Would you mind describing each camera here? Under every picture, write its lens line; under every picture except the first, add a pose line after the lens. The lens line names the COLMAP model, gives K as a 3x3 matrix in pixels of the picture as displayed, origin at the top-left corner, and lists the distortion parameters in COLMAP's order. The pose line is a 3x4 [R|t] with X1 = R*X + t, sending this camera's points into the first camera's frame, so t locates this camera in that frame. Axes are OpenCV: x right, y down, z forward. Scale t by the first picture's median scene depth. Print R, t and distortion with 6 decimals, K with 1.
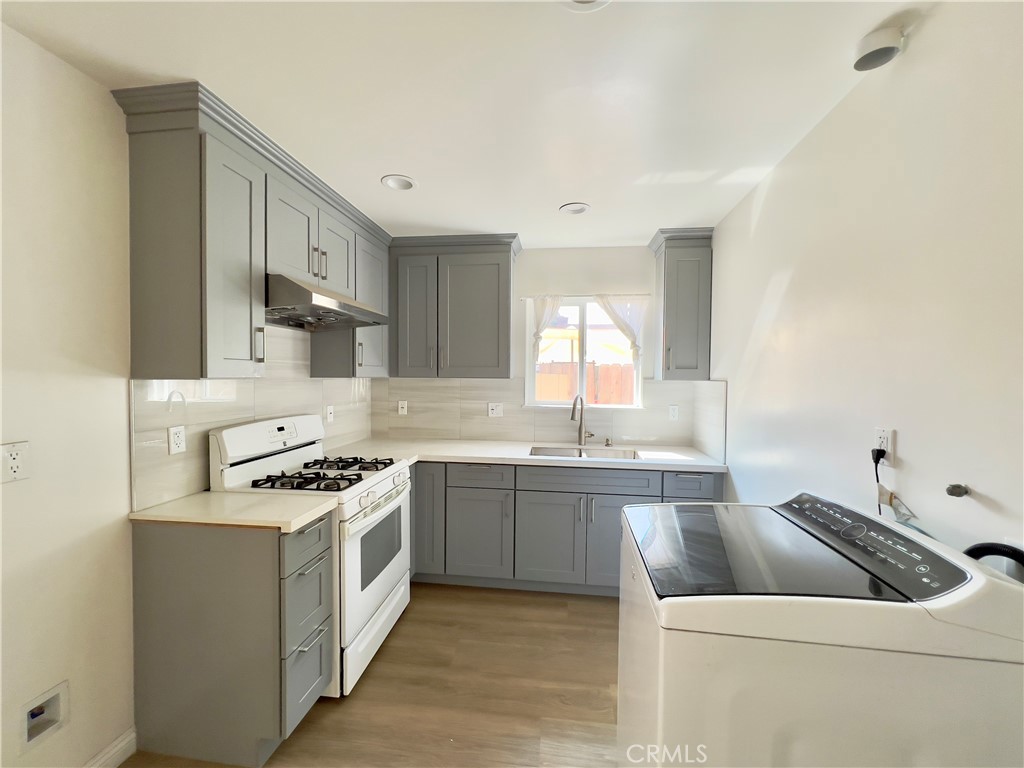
lens RADIAL K [[411.1, 0, 506.9], [0, 411.1, 384.4], [0, 0, 1]] dist [-0.000904, 0.000630]
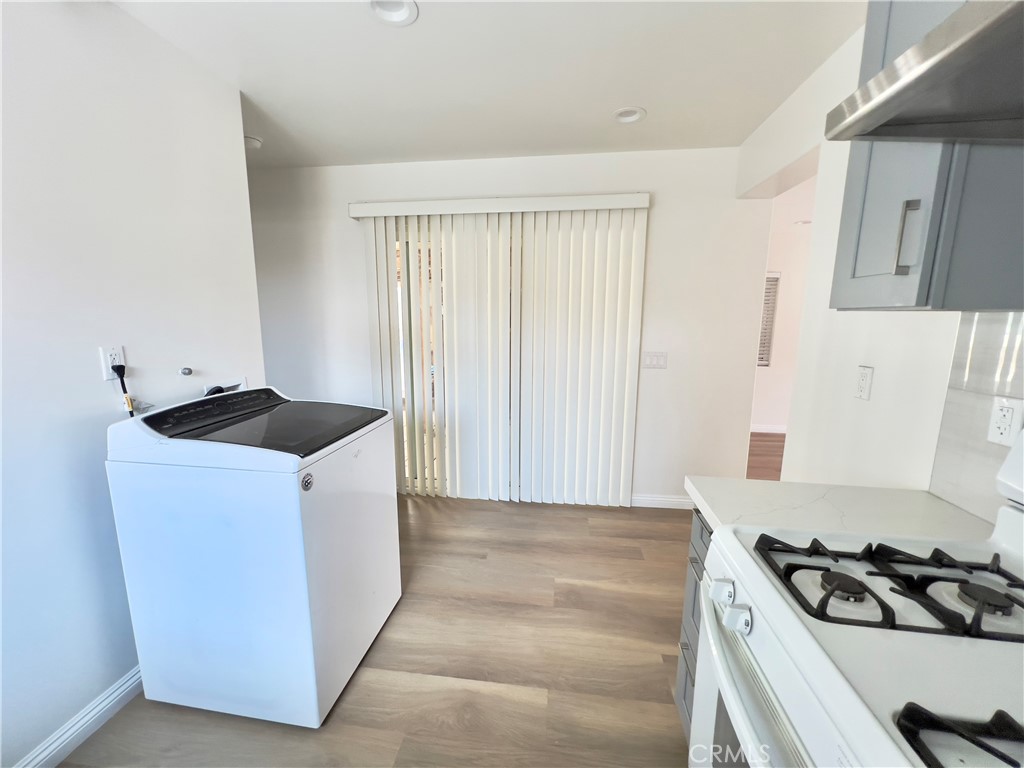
lens RADIAL K [[411.1, 0, 512.0], [0, 411.1, 385.9], [0, 0, 1]] dist [-0.000904, 0.000630]
pose [[-0.999836, -0.015630, -0.009112, -0.072819], [-0.017067, 0.981962, 0.188309, -0.007976], [0.006004, 0.188433, -0.982068, 0.961372]]
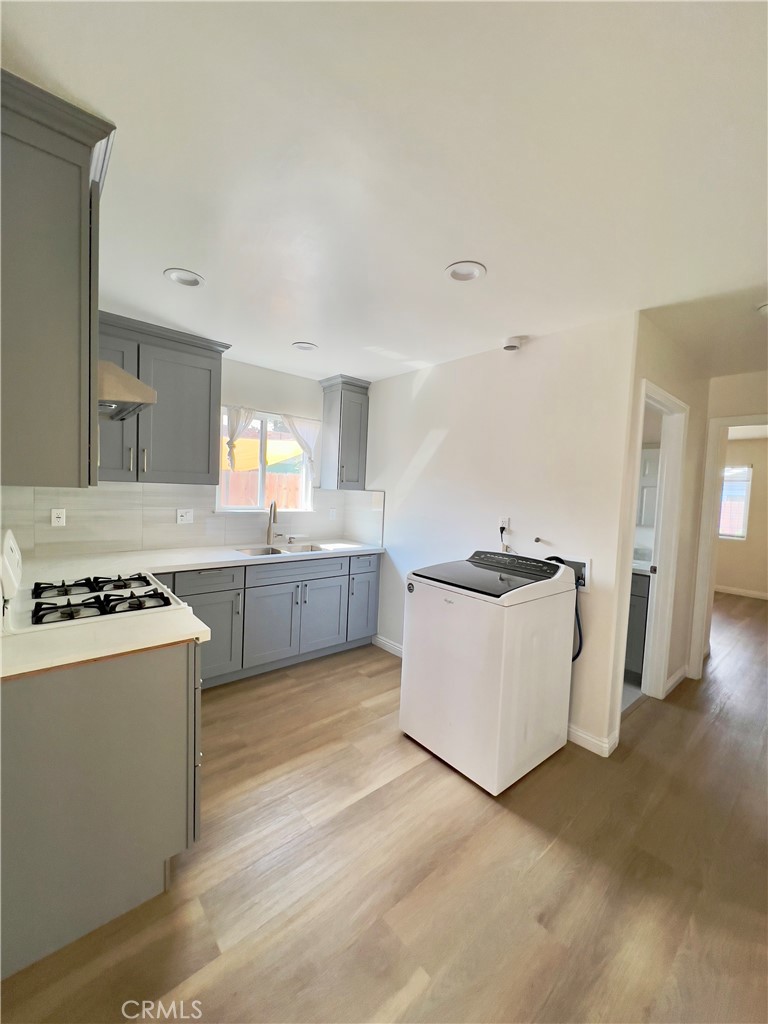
lens RADIAL K [[411.1, 0, 385.2], [0, 411.1, 509.6], [0, 0, 1]] dist [-0.000904, 0.000630]
pose [[0.664892, -0.020287, 0.746664, -0.522258], [-0.021566, 0.998693, 0.046338, -0.010778], [-0.746628, -0.046912, 0.663585, 0.005610]]
